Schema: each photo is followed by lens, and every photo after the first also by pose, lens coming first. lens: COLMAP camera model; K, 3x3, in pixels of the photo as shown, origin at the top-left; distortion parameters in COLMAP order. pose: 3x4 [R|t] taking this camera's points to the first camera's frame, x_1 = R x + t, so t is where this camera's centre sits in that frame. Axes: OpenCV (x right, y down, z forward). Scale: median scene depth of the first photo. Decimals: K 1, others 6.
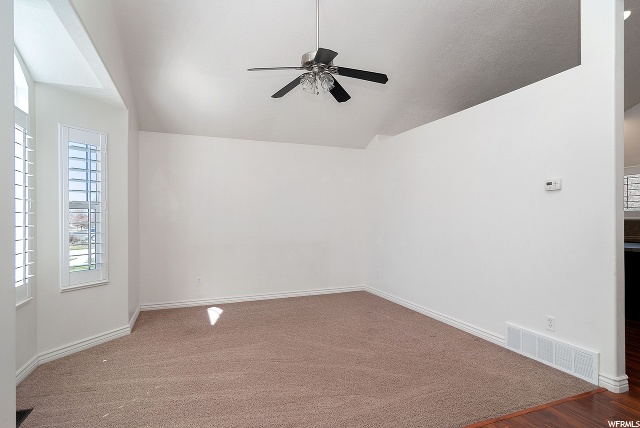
lens RADIAL K [[346.3, 0, 322.2], [0, 346.3, 222.8], [0, 0, 1]] dist [0.000473, -0.000480]
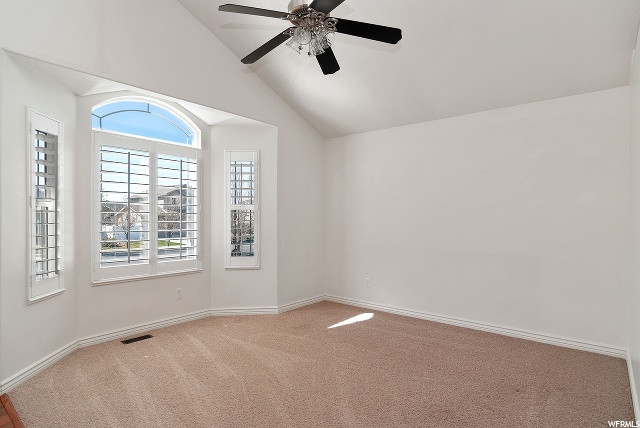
lens RADIAL K [[346.3, 0, 322.2], [0, 346.3, 222.8], [0, 0, 1]] dist [0.000473, -0.000480]
pose [[0.478083, 0.019705, -0.878093, 0.613836], [-0.014961, 0.999786, 0.014290, -0.015332], [0.878187, 0.006305, 0.478276, 0.608241]]
